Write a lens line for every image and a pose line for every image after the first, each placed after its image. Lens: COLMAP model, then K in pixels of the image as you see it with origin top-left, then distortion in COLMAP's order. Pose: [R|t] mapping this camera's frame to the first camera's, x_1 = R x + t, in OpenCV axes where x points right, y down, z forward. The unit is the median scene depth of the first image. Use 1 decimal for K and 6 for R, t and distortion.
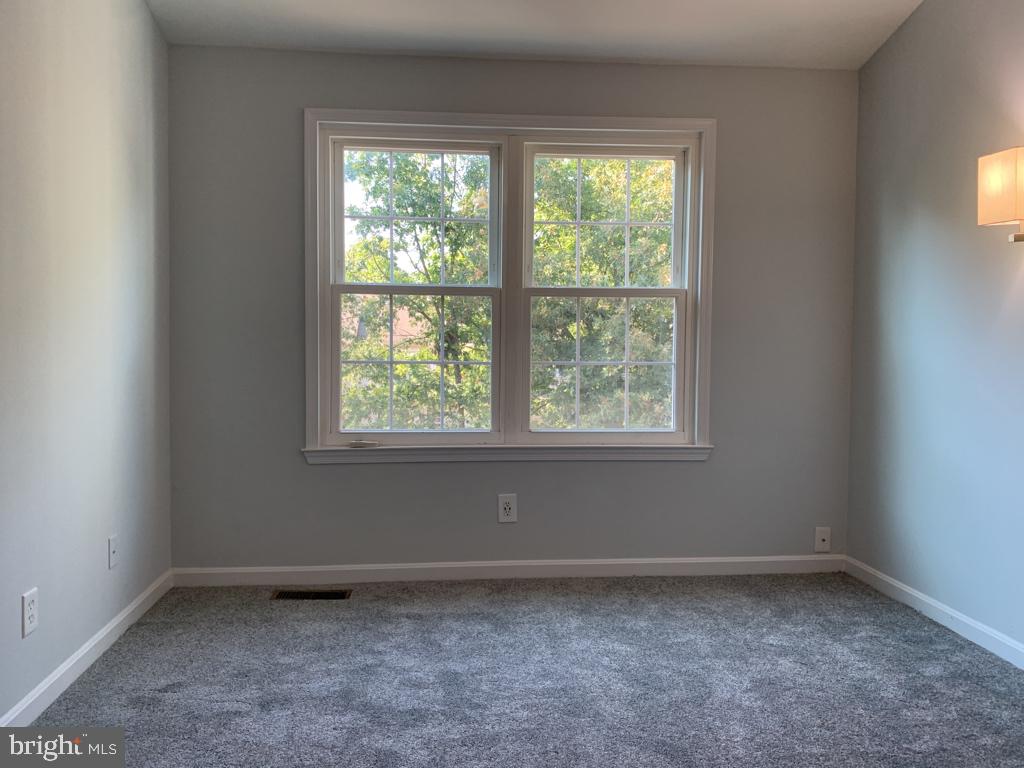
lens RADIAL K [[786.2, 0, 510.8], [0, 786.2, 382.5], [0, 0, 1]] dist [0.038662, -0.025717]
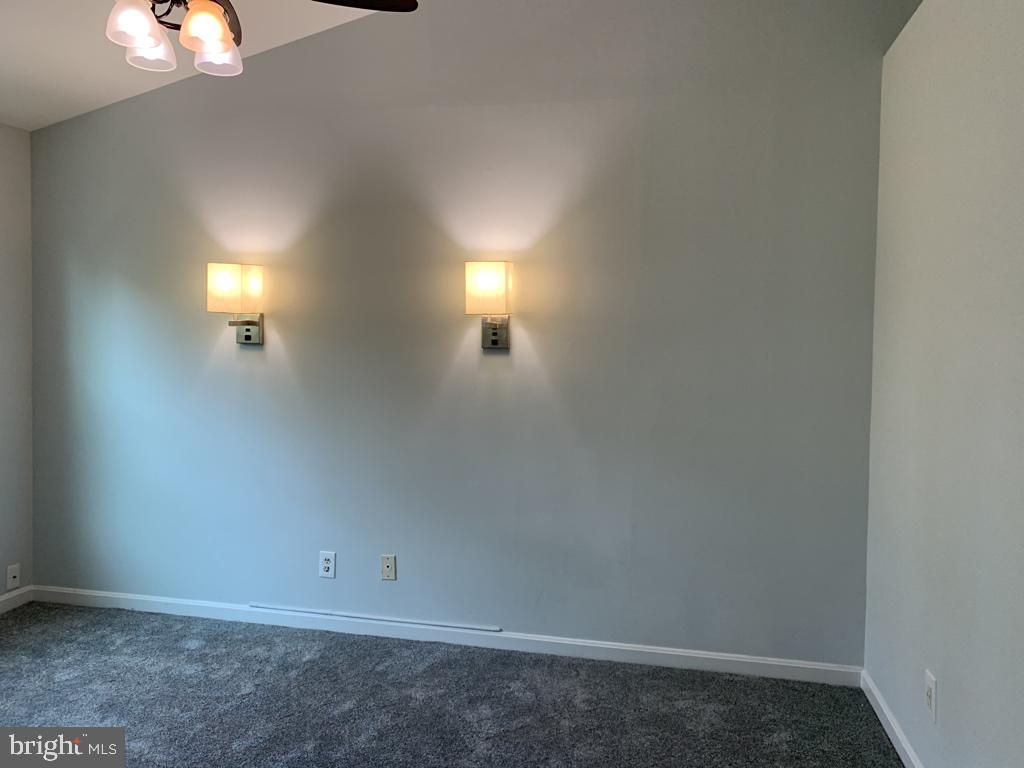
lens RADIAL K [[786.2, 0, 512.3], [0, 786.2, 384.1], [0, 0, 1]] dist [0.038662, -0.025717]
pose [[0.288133, -0.048989, 0.956336, -0.522578], [0.020027, 0.998780, 0.045130, -0.113729], [-0.957381, 0.006149, 0.288763, 0.092078]]
